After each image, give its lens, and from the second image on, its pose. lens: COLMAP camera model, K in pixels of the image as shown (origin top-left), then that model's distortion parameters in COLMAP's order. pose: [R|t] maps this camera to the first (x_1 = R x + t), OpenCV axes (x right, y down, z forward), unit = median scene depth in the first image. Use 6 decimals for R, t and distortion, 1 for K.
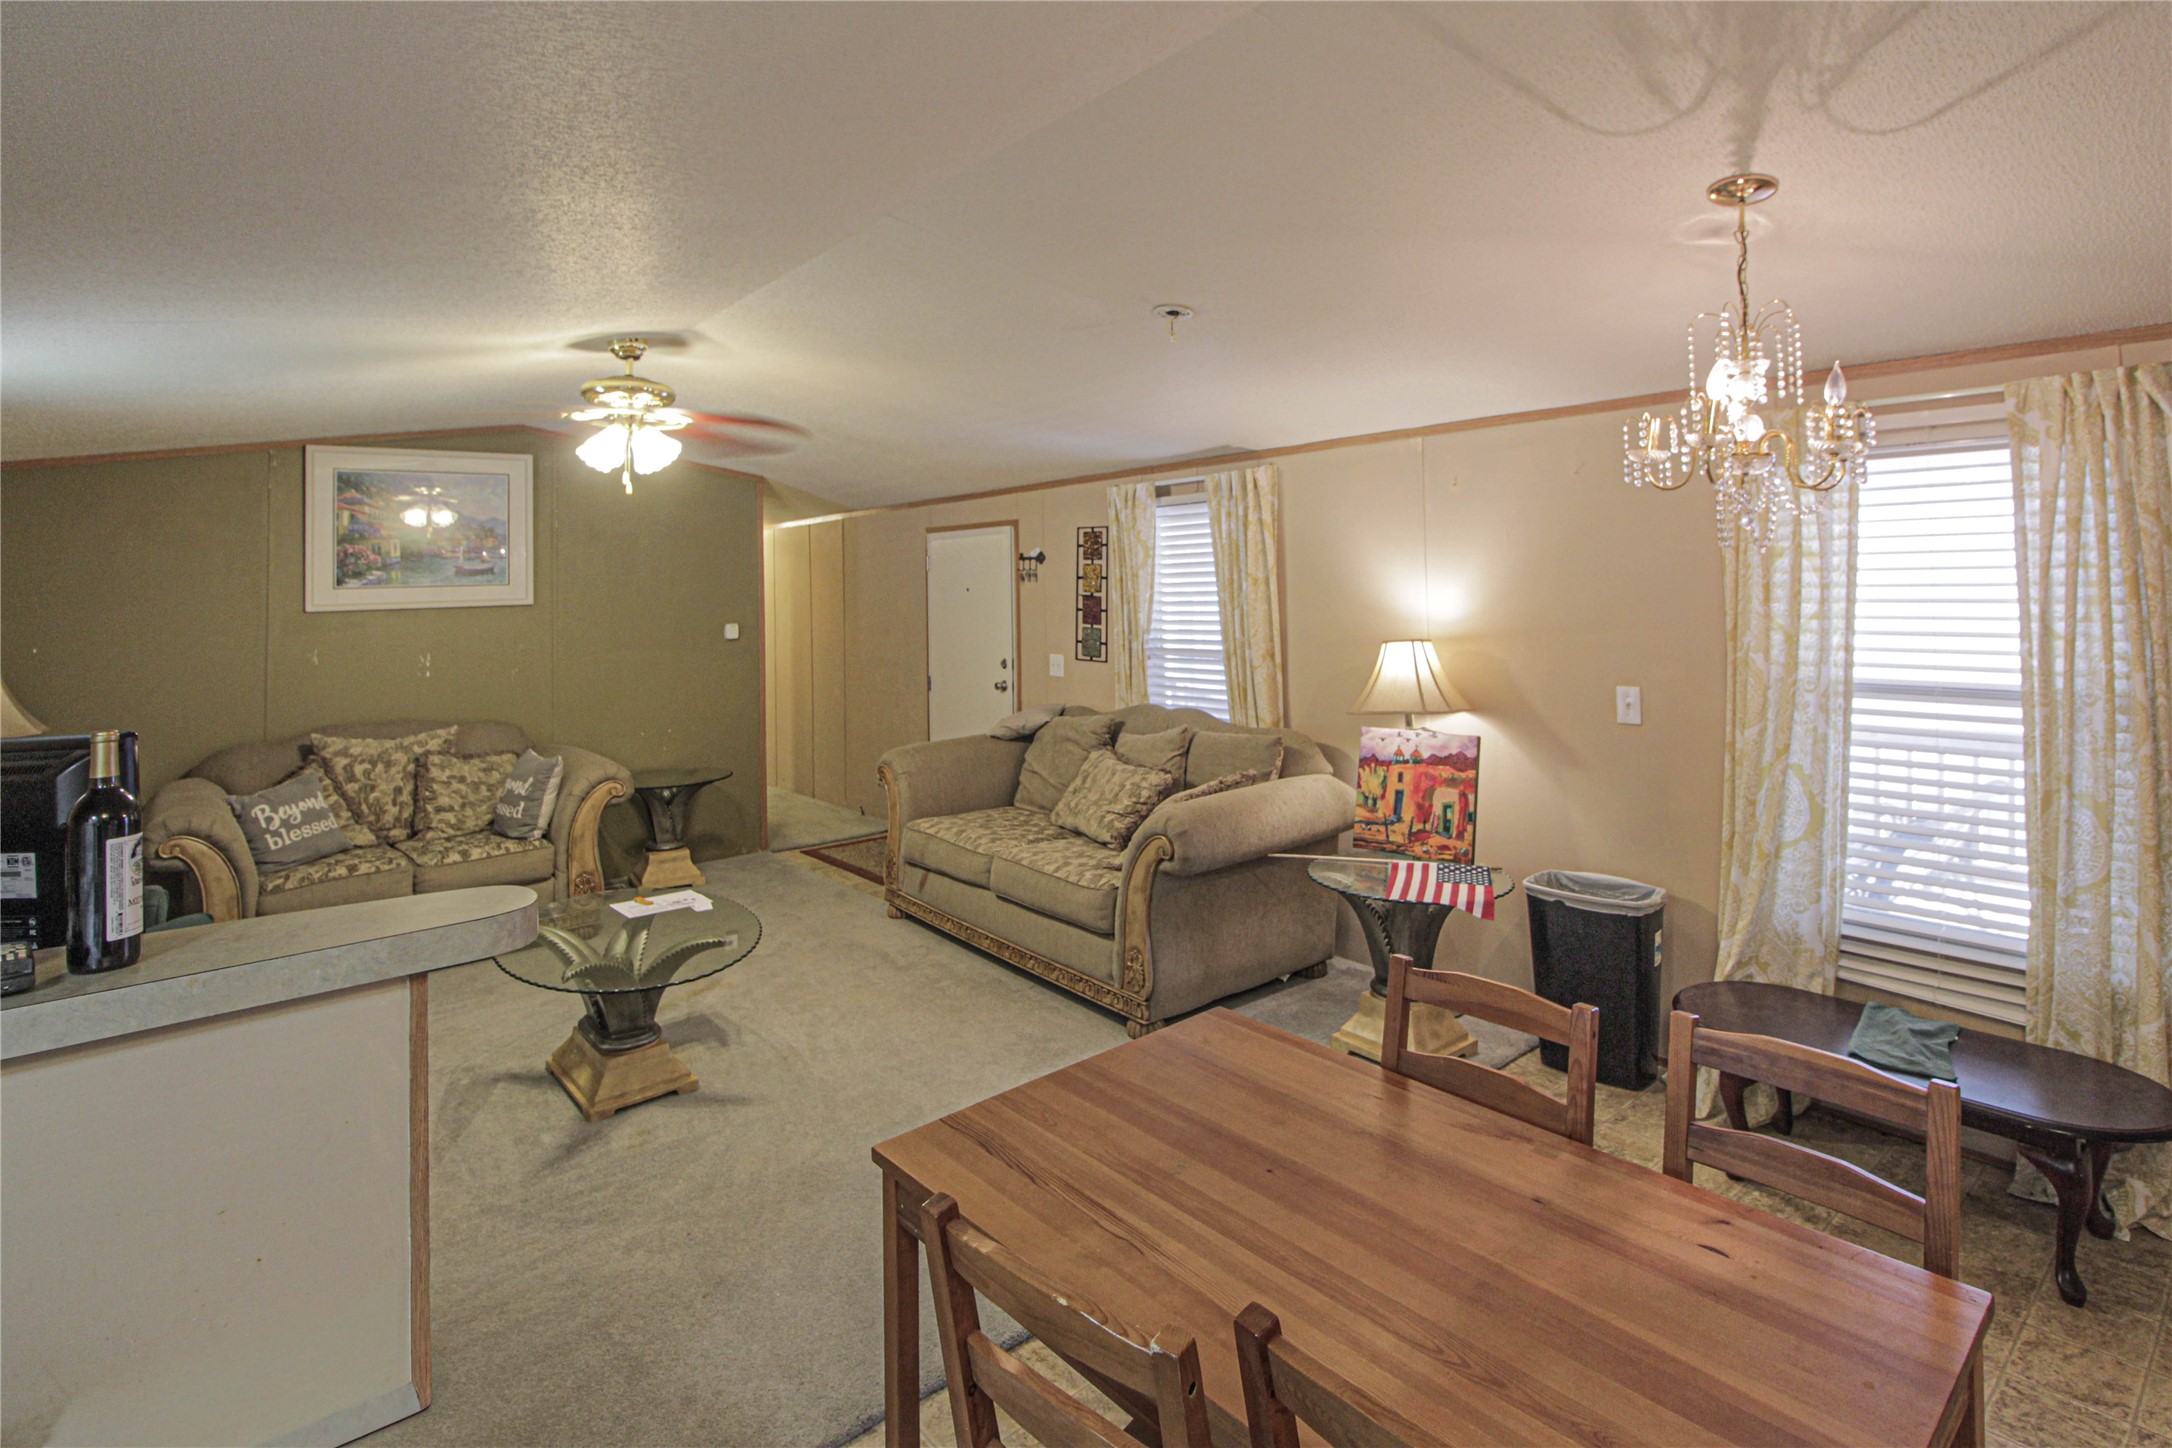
lens RADIAL K [[1090.0, 0, 1131.9], [0, 1090.0, 555.2], [0, 0, 1]] dist [0.000100, -0.000140]
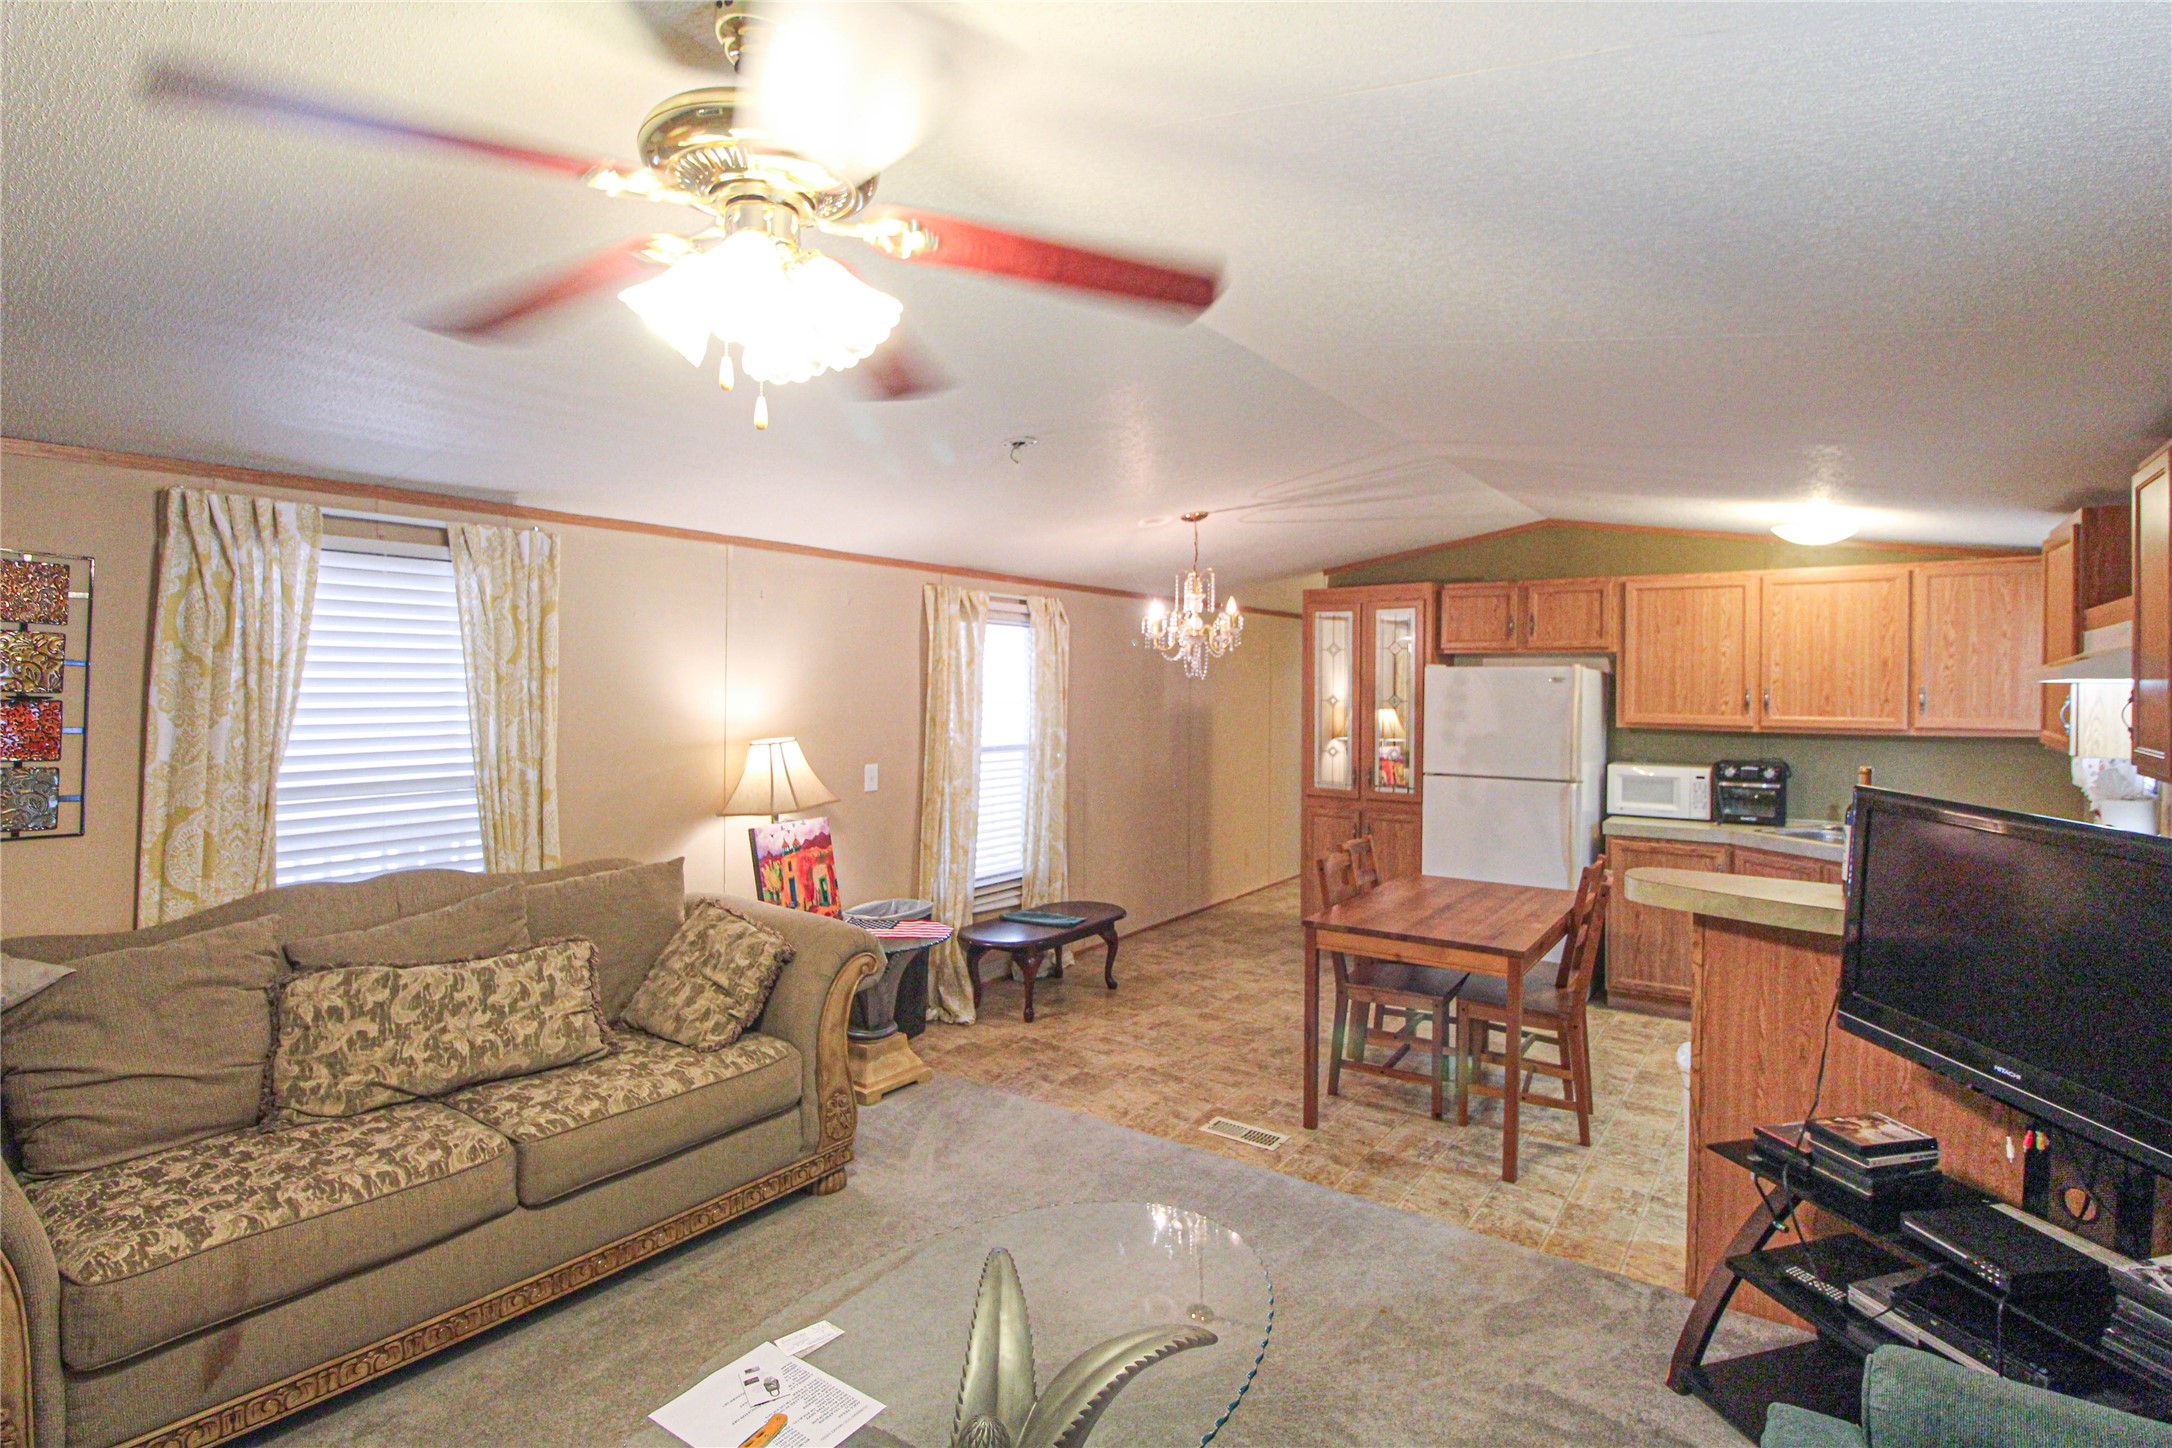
lens RADIAL K [[1068.0, 0, 1084.3], [0, 1068.0, 699.6], [0, 0, 1]] dist [0.002006, -0.008511]
pose [[-0.232033, 0.003066, 0.972703, -0.683599], [-0.031571, 0.999444, -0.010682, 0.032249], [-0.972195, -0.033187, -0.231808, 0.774465]]
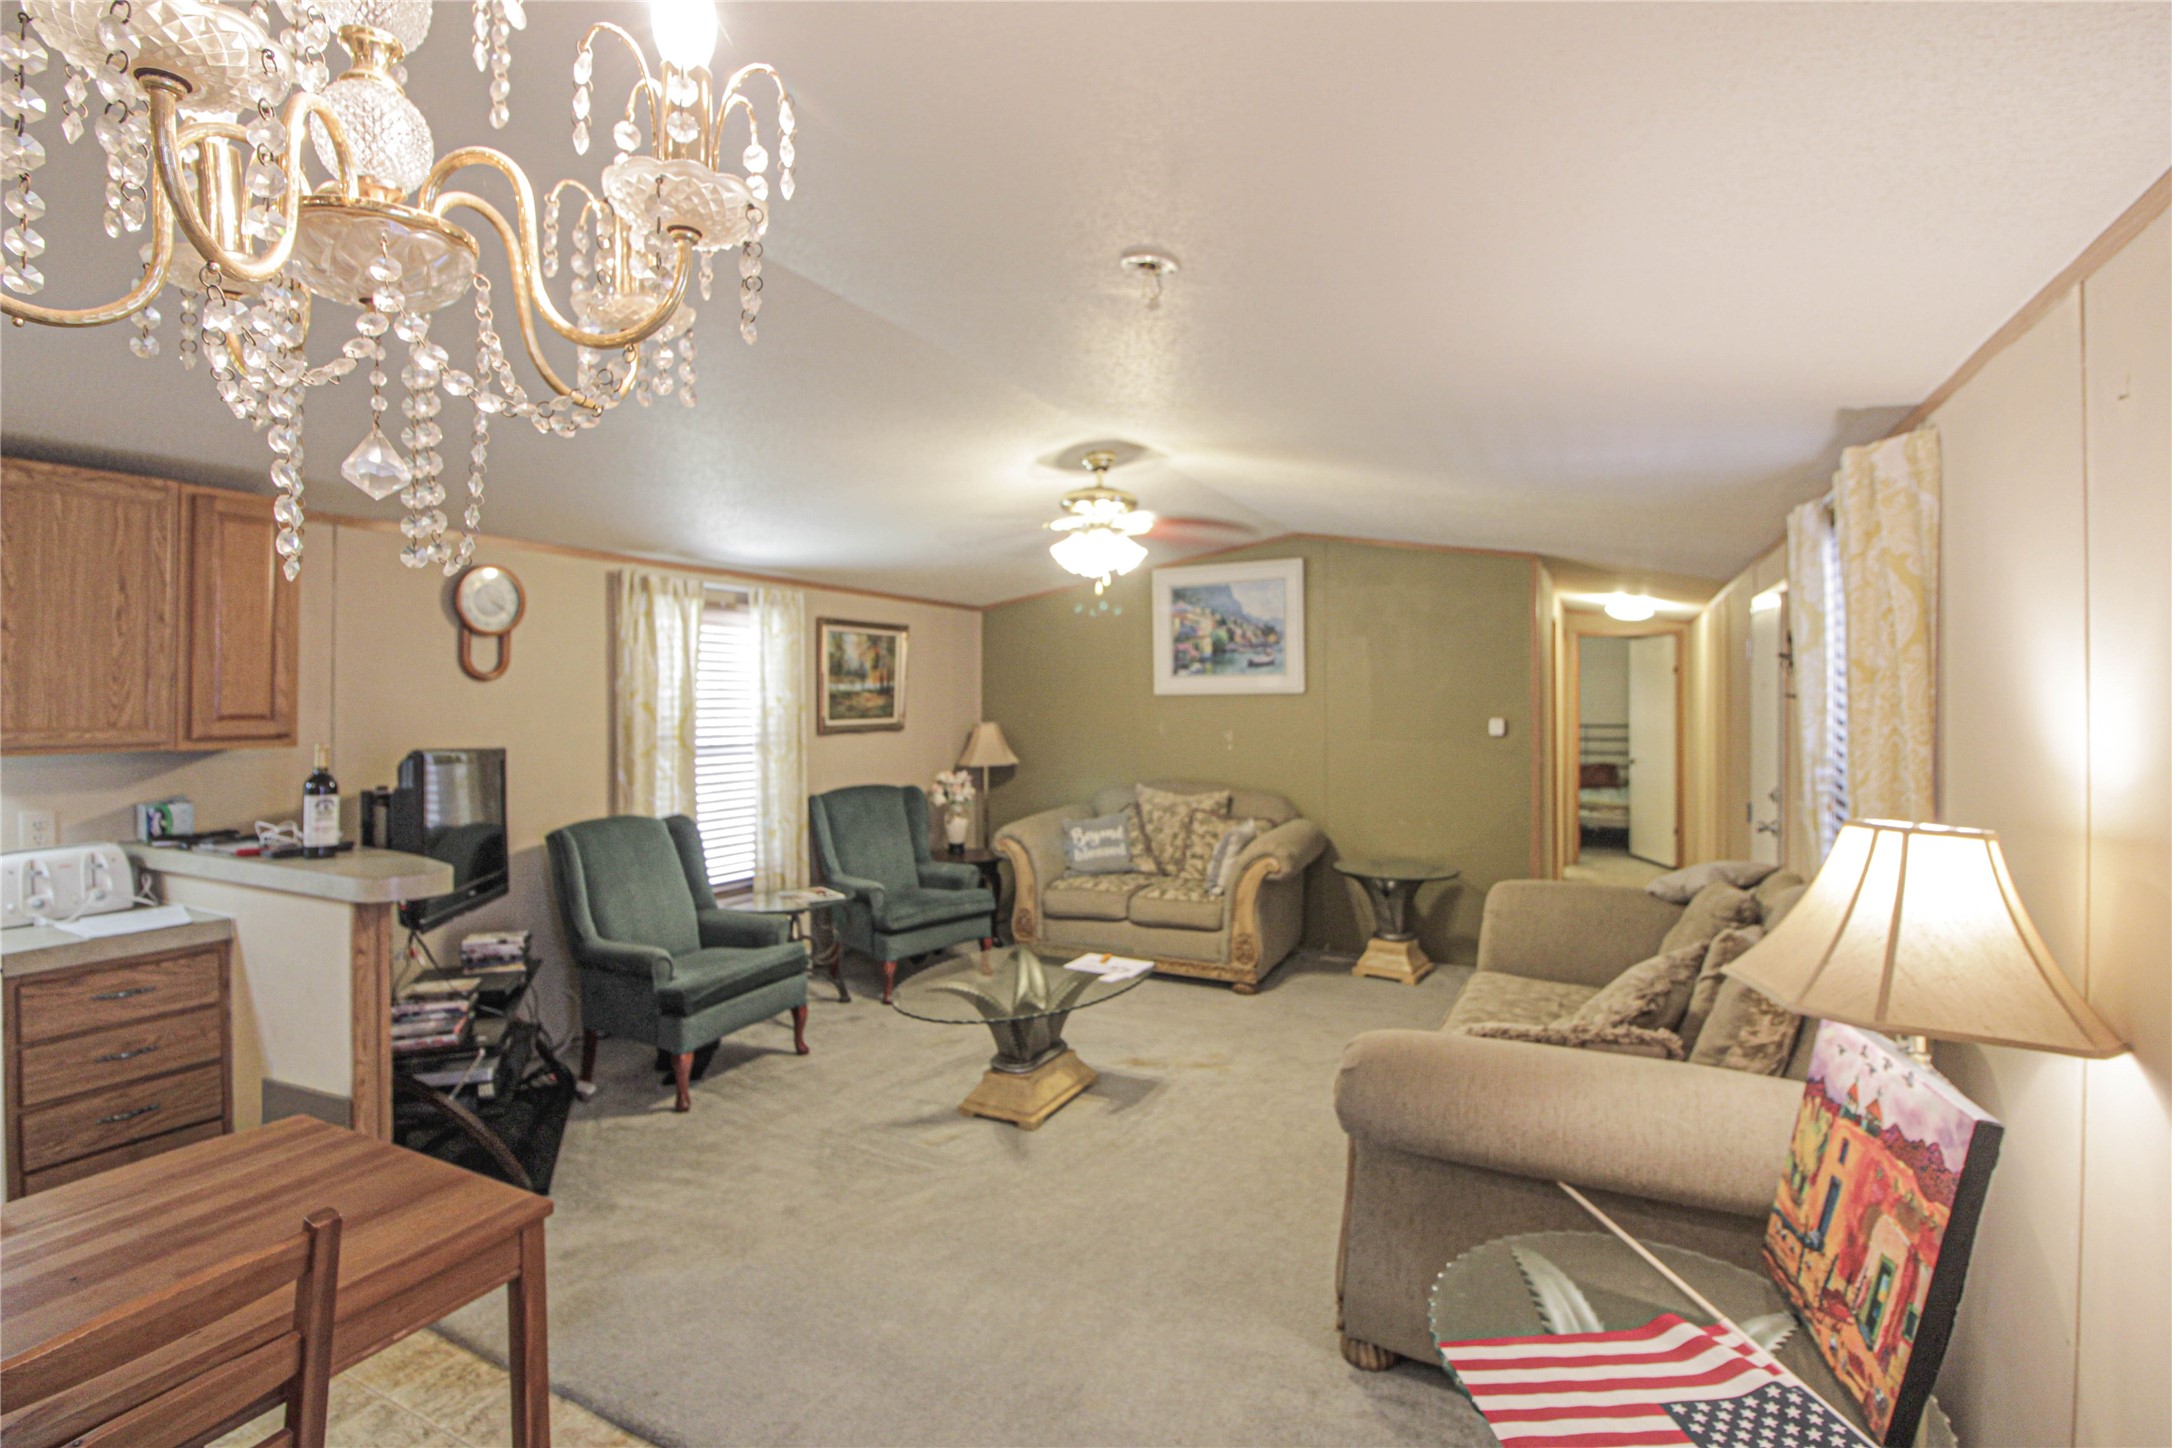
lens RADIAL K [[1014.7, 0, 1083.4], [0, 1014.7, 708.7], [0, 0, 1]] dist [0.000165, -0.000111]
pose [[0.369475, 0.035750, -0.928553, 0.393896], [0.020646, 0.998697, 0.046665, 0.009829], [0.929011, -0.036413, 0.368256, 0.477373]]
